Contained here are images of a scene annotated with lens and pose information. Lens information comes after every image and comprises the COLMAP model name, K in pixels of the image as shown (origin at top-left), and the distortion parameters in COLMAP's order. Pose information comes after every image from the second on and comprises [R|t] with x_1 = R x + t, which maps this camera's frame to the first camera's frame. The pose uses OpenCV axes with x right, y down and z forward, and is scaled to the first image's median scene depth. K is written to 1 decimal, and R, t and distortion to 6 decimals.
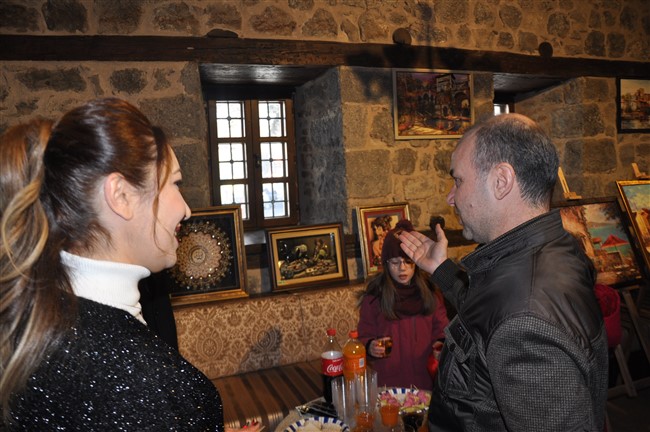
lens RADIAL K [[506.4, 0, 321.7], [0, 506.4, 226.3], [0, 0, 1]] dist [-0.161400, 0.131499]
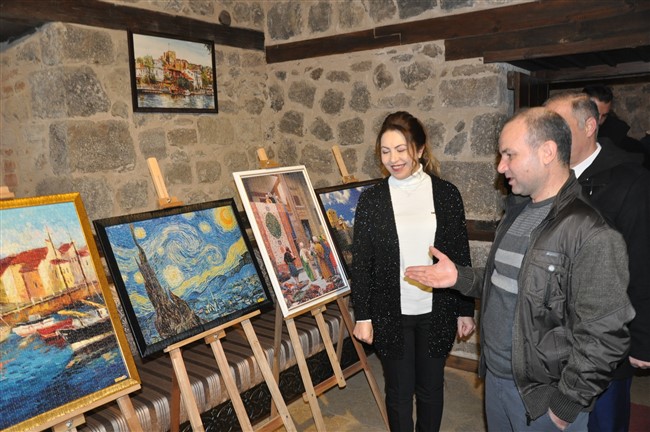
lens RADIAL K [[548.2, 0, 325.0], [0, 548.2, 216.0], [0, 0, 1]] dist [-0.122226, 0.151701]
pose [[0.853042, -0.046912, 0.519729, 0.498664], [0.041925, 0.998893, 0.021350, -0.058278], [-0.520155, 0.003577, 0.854064, 0.234494]]
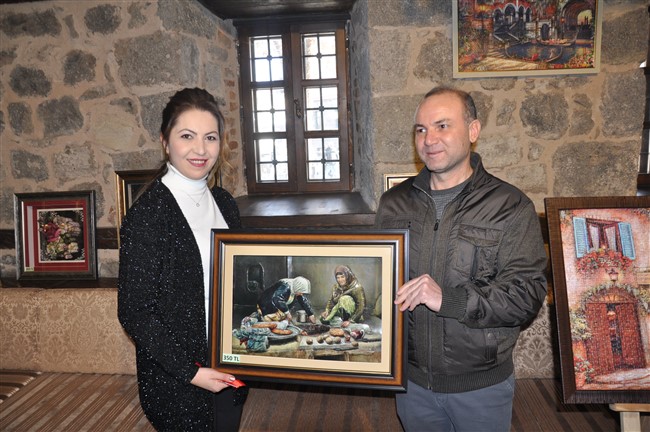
lens RADIAL K [[506.4, 0, 321.7], [0, 506.4, 226.3], [0, 0, 1]] dist [-0.161400, 0.131499]
pose [[0.896096, 0.096089, -0.433334, 0.279855], [-0.050481, 0.992014, 0.115584, -0.041135], [0.440980, -0.081699, 0.893791, 0.293660]]
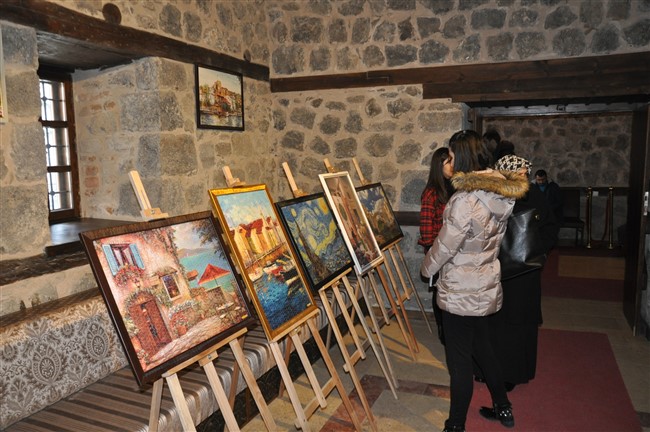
lens RADIAL K [[530.4, 0, 320.2], [0, 530.4, 218.3], [0, 0, 1]] dist [-0.146488, 0.152105]
pose [[0.697459, -0.043337, 0.715313, 0.102317], [0.053017, 0.998555, 0.008804, -0.034312], [-0.714661, 0.031783, 0.698748, 0.223759]]
